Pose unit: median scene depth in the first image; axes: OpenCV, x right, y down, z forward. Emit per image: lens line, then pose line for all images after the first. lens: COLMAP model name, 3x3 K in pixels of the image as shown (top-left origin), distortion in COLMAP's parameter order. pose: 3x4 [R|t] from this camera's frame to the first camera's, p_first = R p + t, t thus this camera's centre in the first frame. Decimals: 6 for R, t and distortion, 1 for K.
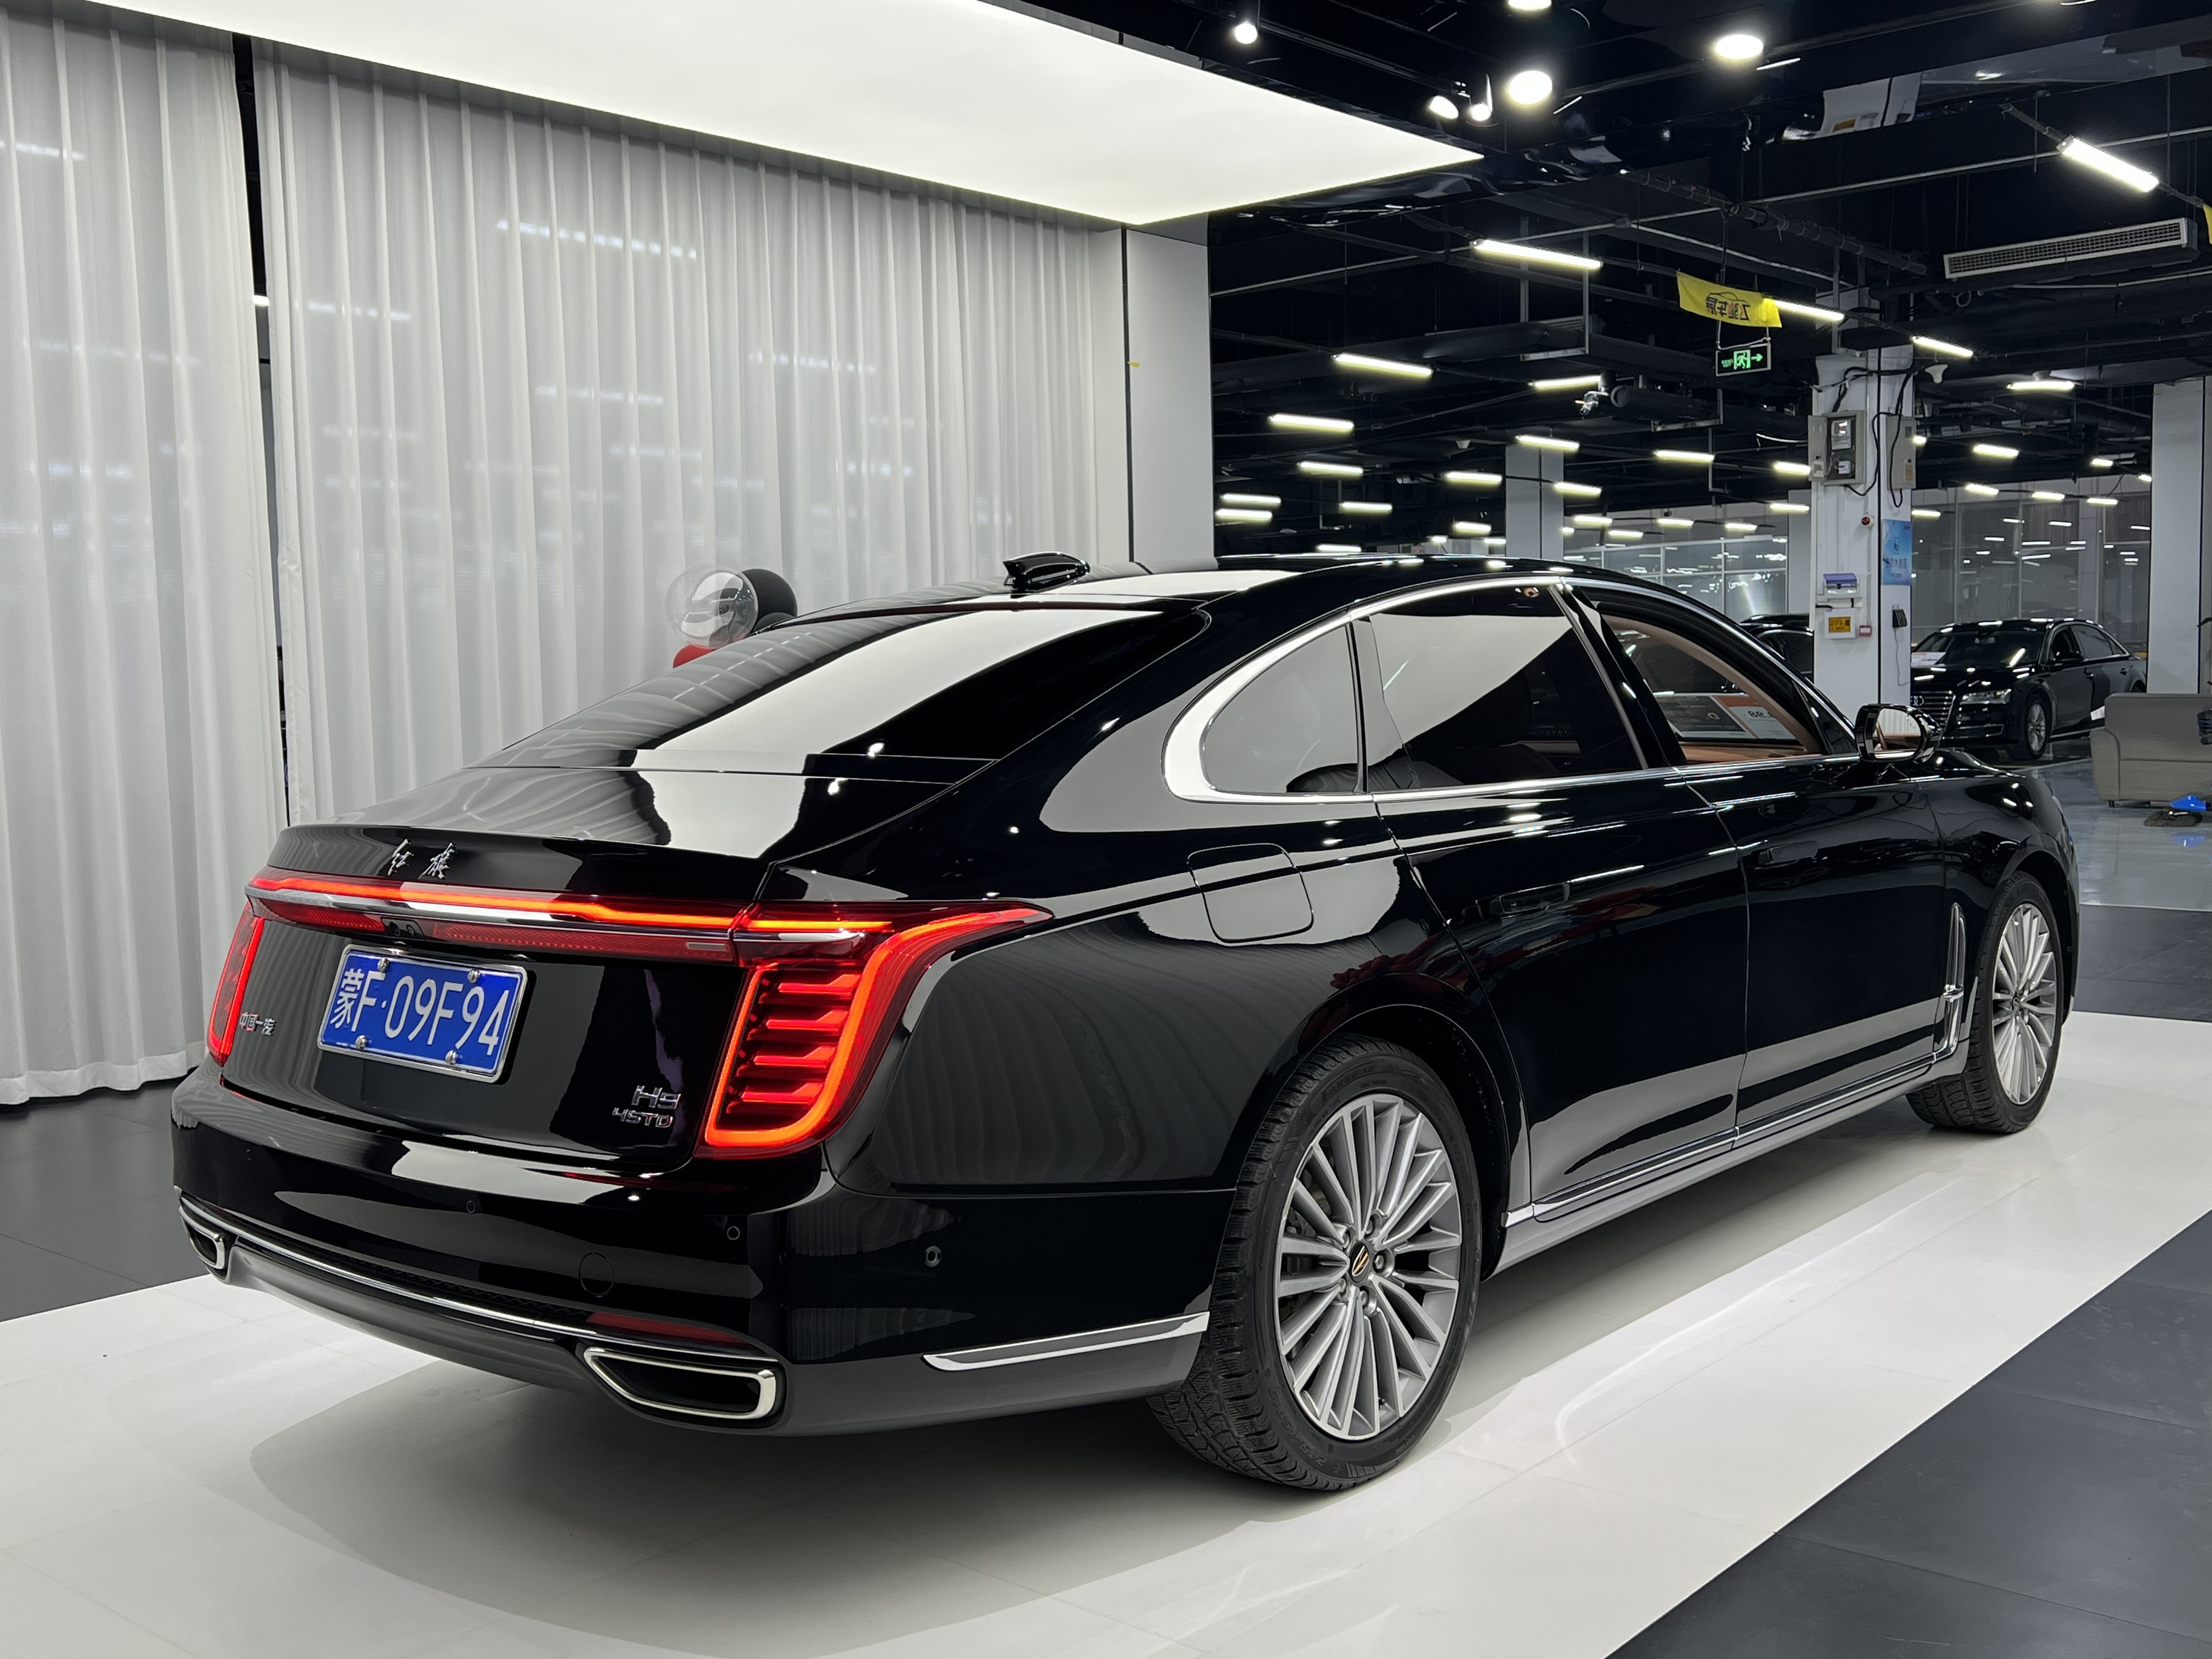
lens RADIAL K [[2107.6, 0, 1088.4], [0, 2107.6, 827.5], [0, 0, 1]] dist [0.040651, 0.000000]
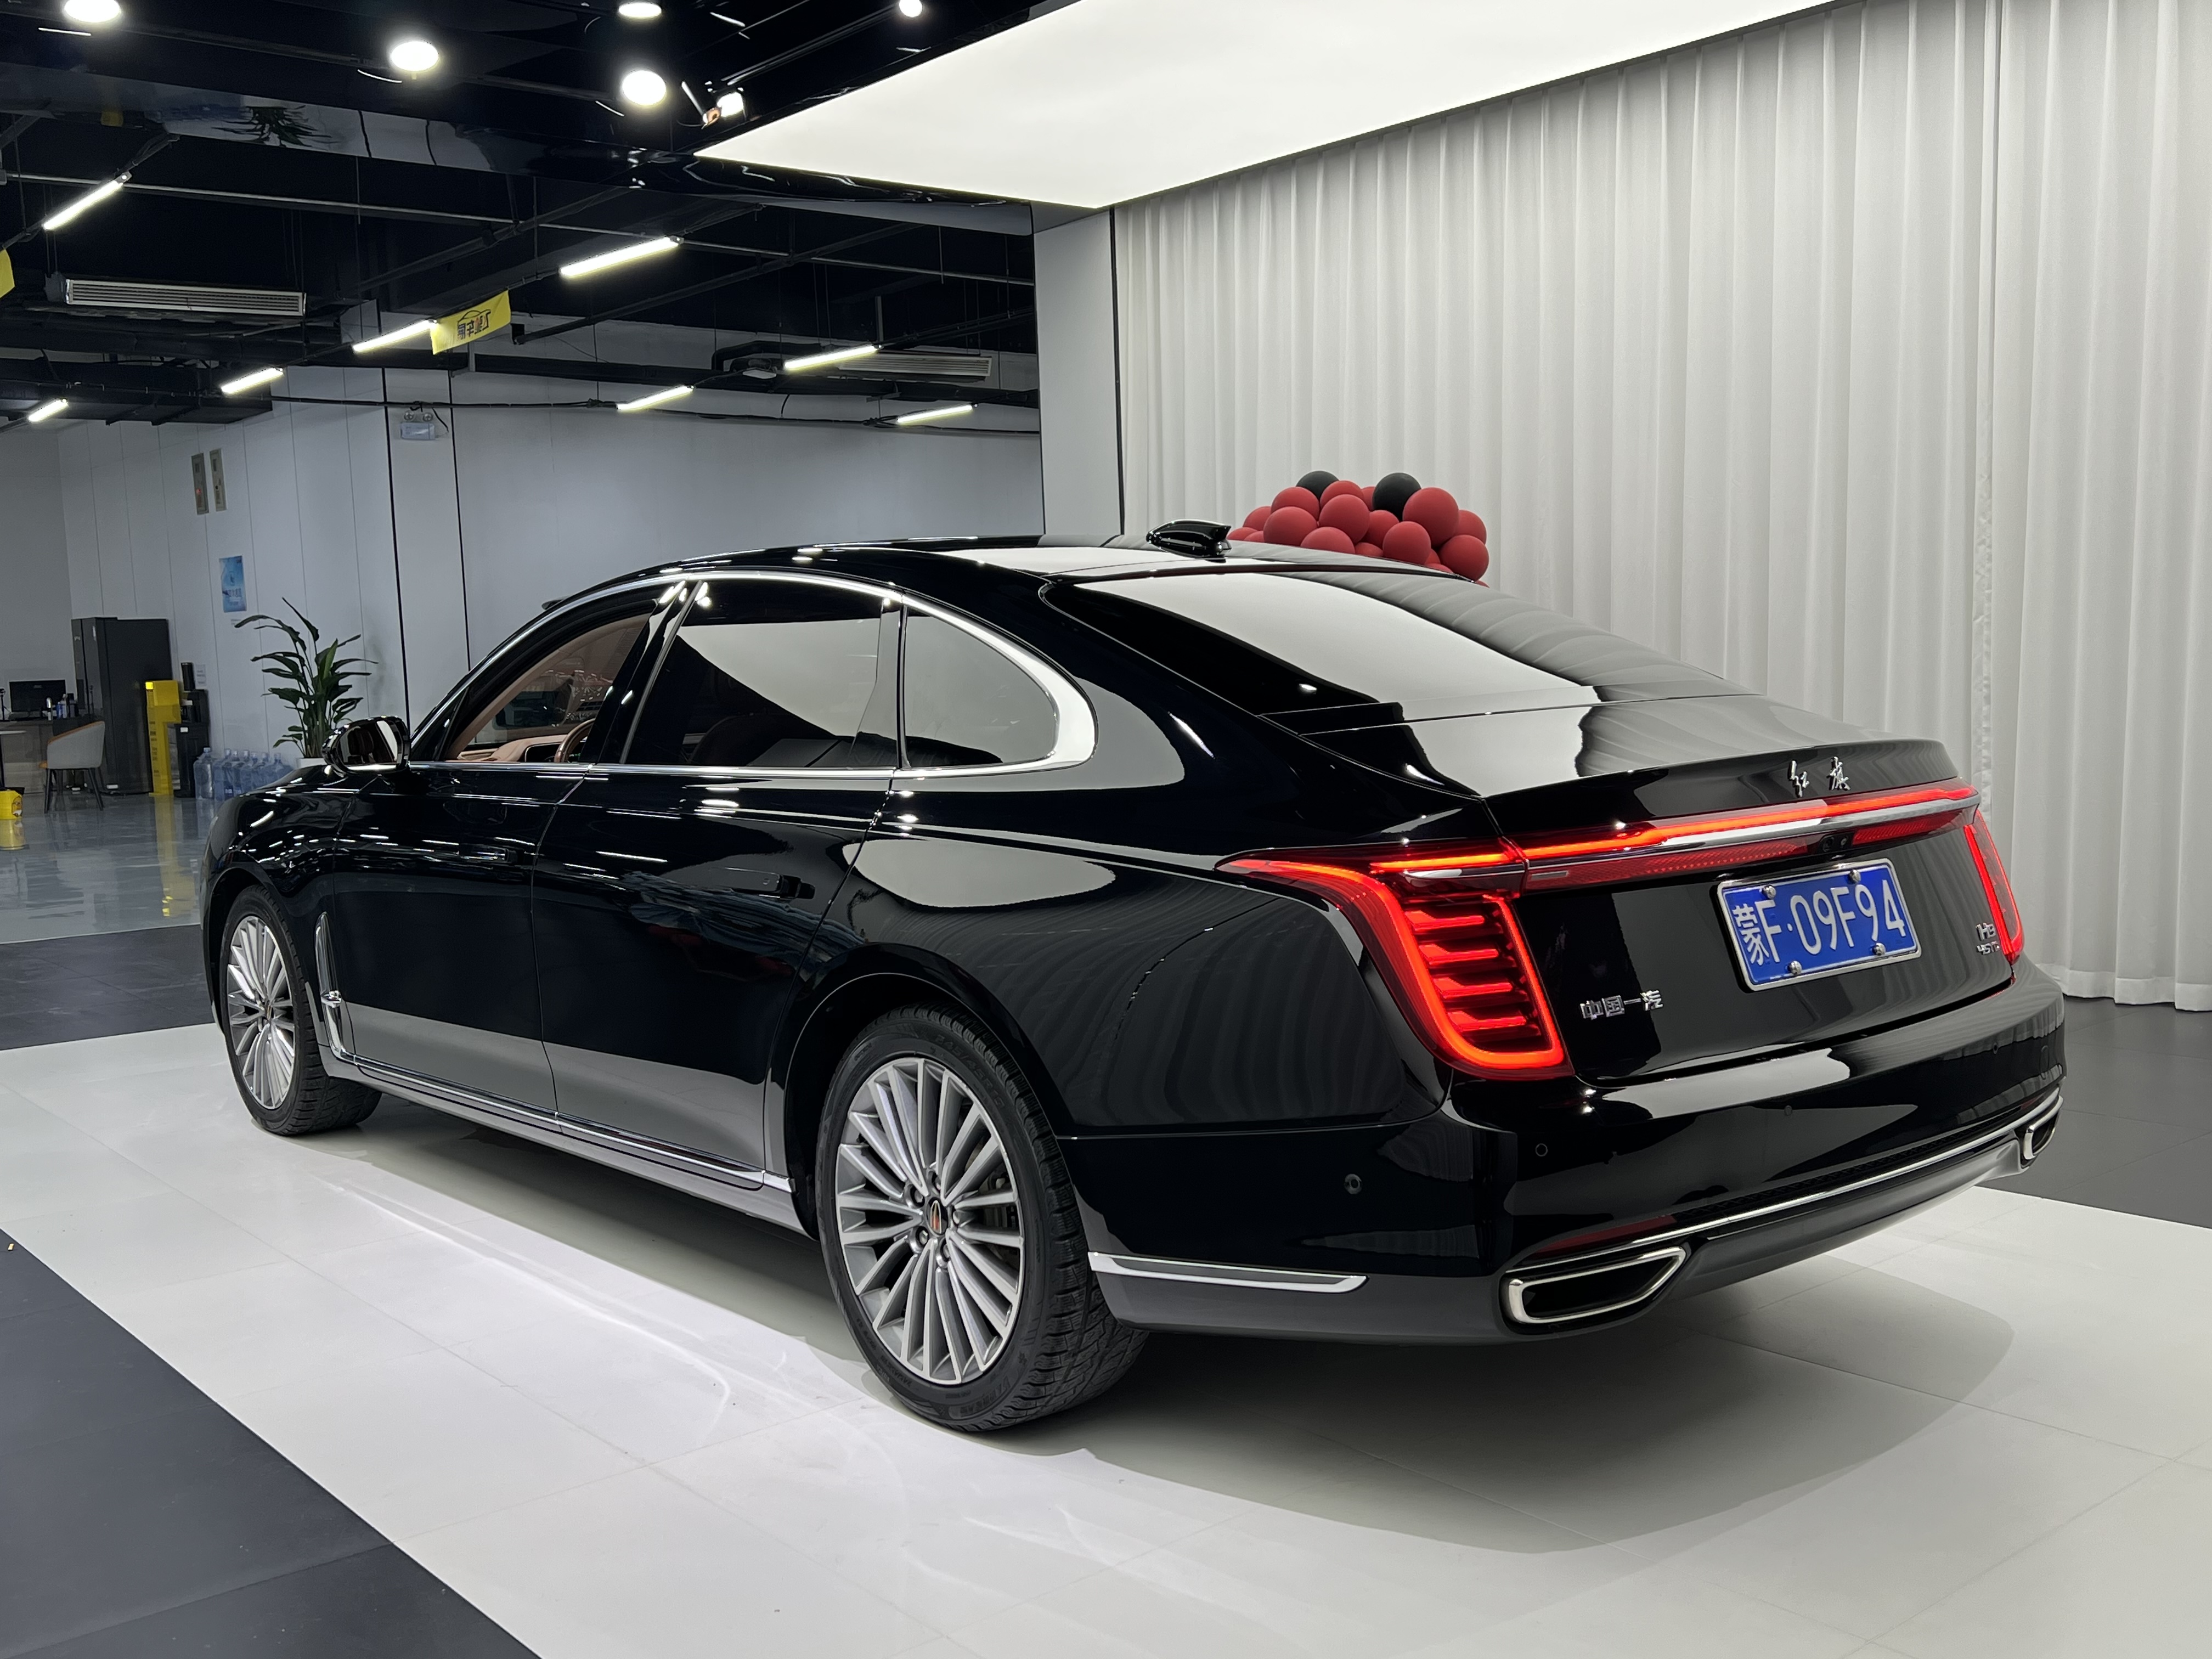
lens RADIAL K [[2107.6, 0, 1090.0], [0, 2107.6, 835.8], [0, 0, 1]] dist [0.040651, 0.000000]
pose [[0.189223, -0.074297, 0.979119, -0.969142], [0.105318, 0.992917, 0.054990, -0.035322], [-0.976270, 0.092714, 0.195708, 0.789669]]
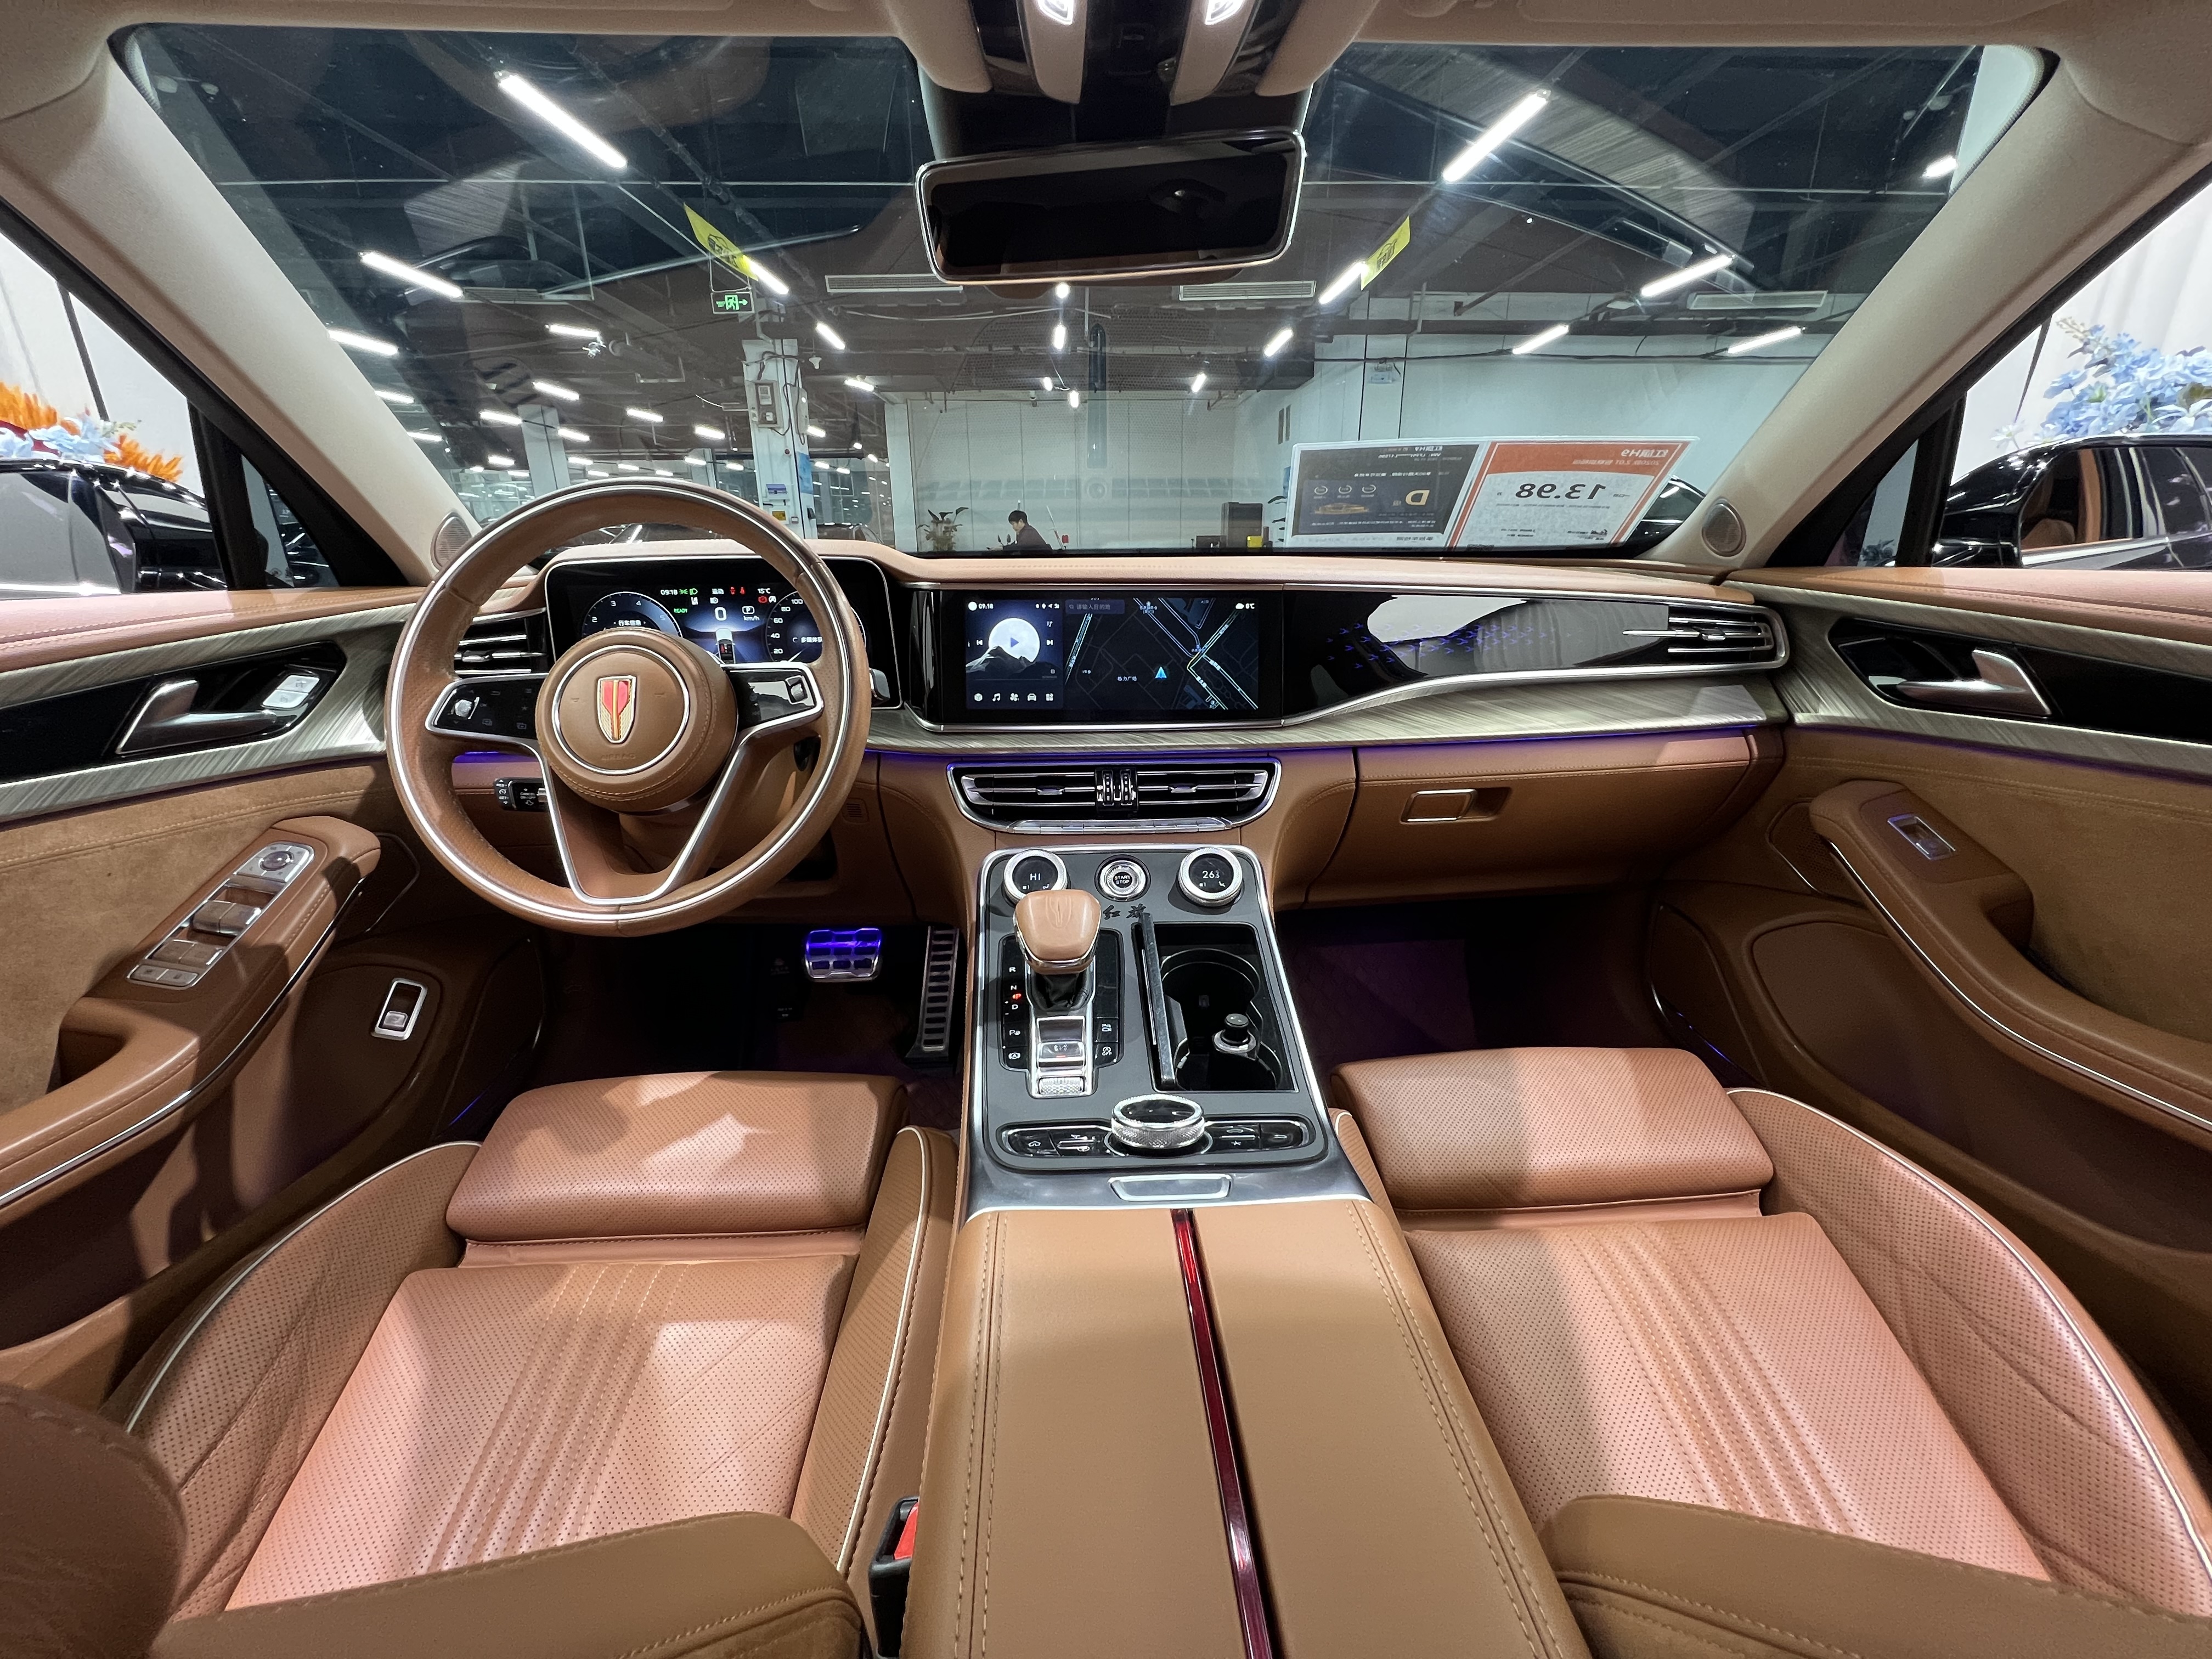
lens RADIAL K [[910.1, 0, 1109.2], [0, 910.1, 835.0], [0, 0, 1]] dist [-0.002171, 0.000518]
pose [[0.735533, -0.190773, 0.650074, 0.110082], [0.042604, 0.970661, 0.236648, -0.036568], [-0.676148, -0.146367, 0.722081, 1.092184]]
